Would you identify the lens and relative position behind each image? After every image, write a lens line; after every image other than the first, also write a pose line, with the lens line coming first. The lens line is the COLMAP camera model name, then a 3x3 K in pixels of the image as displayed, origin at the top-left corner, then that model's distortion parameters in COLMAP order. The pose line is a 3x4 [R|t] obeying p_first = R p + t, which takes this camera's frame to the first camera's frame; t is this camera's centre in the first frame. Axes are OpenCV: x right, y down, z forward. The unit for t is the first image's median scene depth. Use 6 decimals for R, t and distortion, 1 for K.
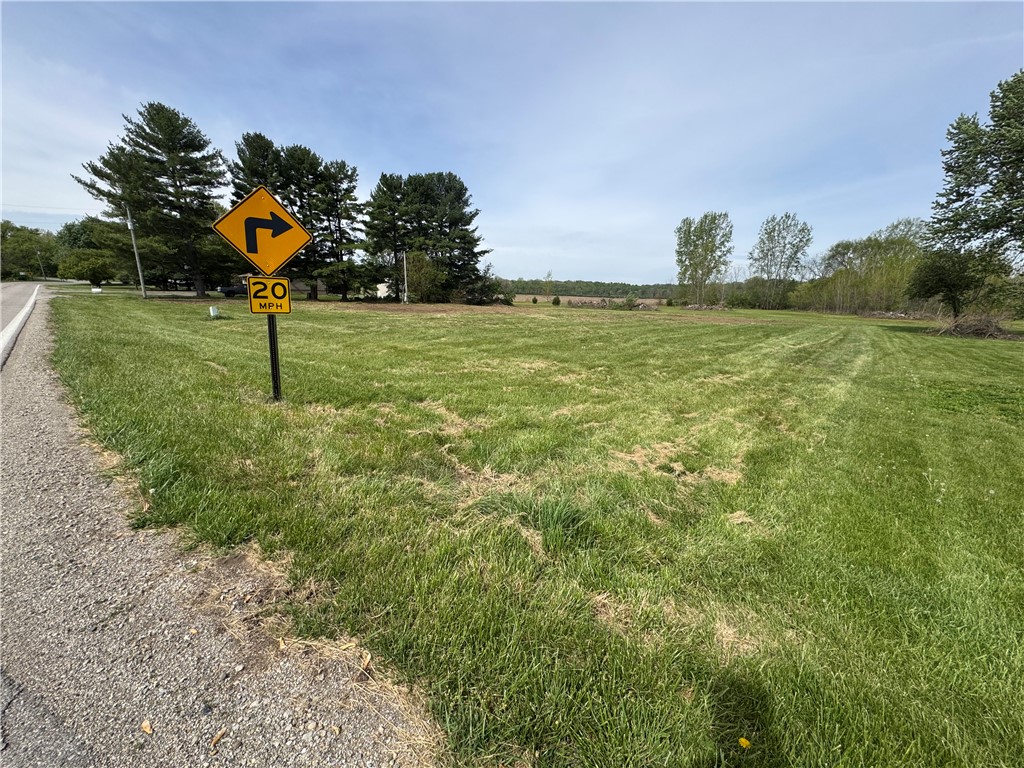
lens RADIAL K [[410.2, 0, 507.2], [0, 410.2, 383.6], [0, 0, 1]] dist [-0.000816, 0.000247]
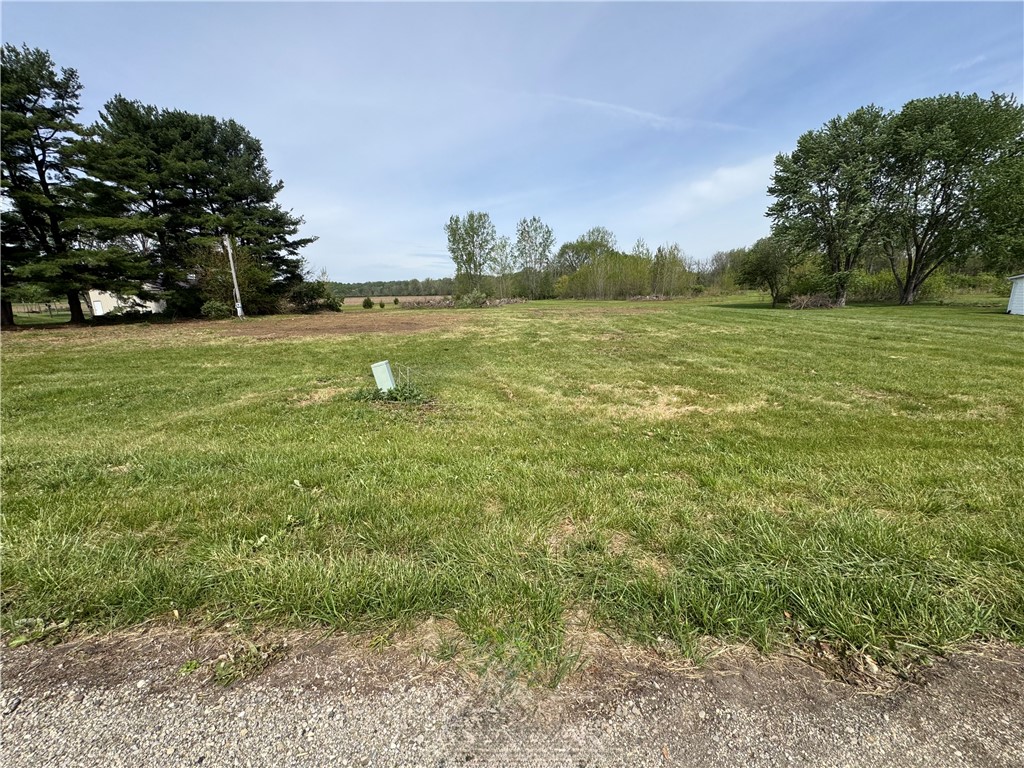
lens RADIAL K [[410.2, 0, 507.2], [0, 410.2, 383.6], [0, 0, 1]] dist [-0.000816, 0.000247]
pose [[0.793250, -0.173802, 0.583564, -0.218650], [0.171687, 0.983353, 0.059494, -0.048065], [-0.584190, 0.052997, 0.809885, 0.192713]]
